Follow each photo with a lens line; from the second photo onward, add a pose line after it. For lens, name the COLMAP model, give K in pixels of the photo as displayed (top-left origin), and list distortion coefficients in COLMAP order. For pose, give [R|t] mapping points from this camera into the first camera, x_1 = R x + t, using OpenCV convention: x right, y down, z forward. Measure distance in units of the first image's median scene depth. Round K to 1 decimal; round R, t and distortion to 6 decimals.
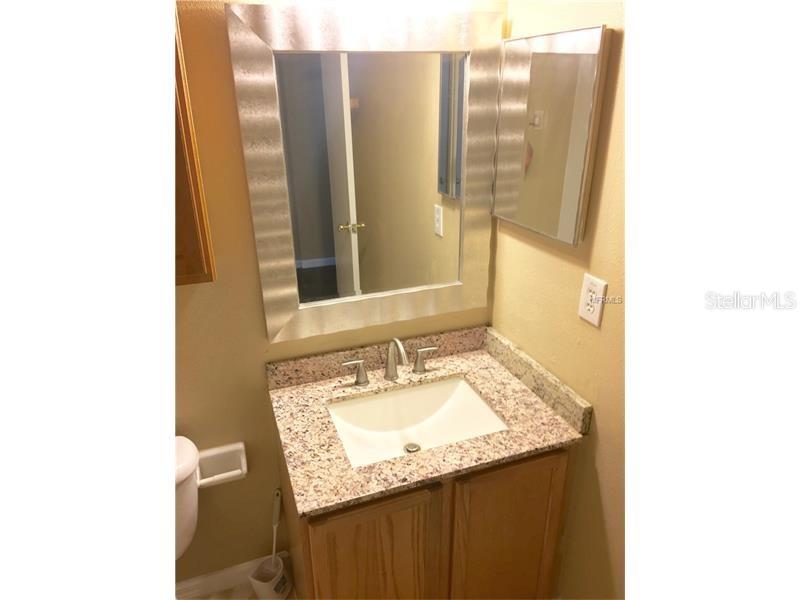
lens RADIAL K [[503.9, 0, 402.2], [0, 503.9, 298.0], [0, 0, 1]] dist [0.022800, 0.000029]
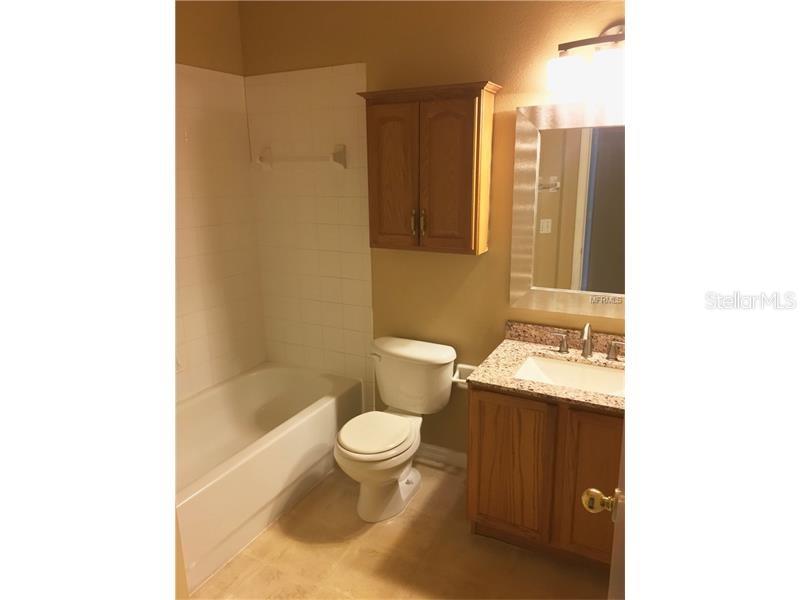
lens RADIAL K [[503.9, 0, 398.3], [0, 503.9, 301.5], [0, 0, 1]] dist [0.022800, 0.000029]
pose [[0.660726, 0.188007, -0.726701, 0.728071], [-0.270898, 0.962604, 0.002734, 0.182952], [0.700039, 0.195056, 0.686948, -0.371648]]
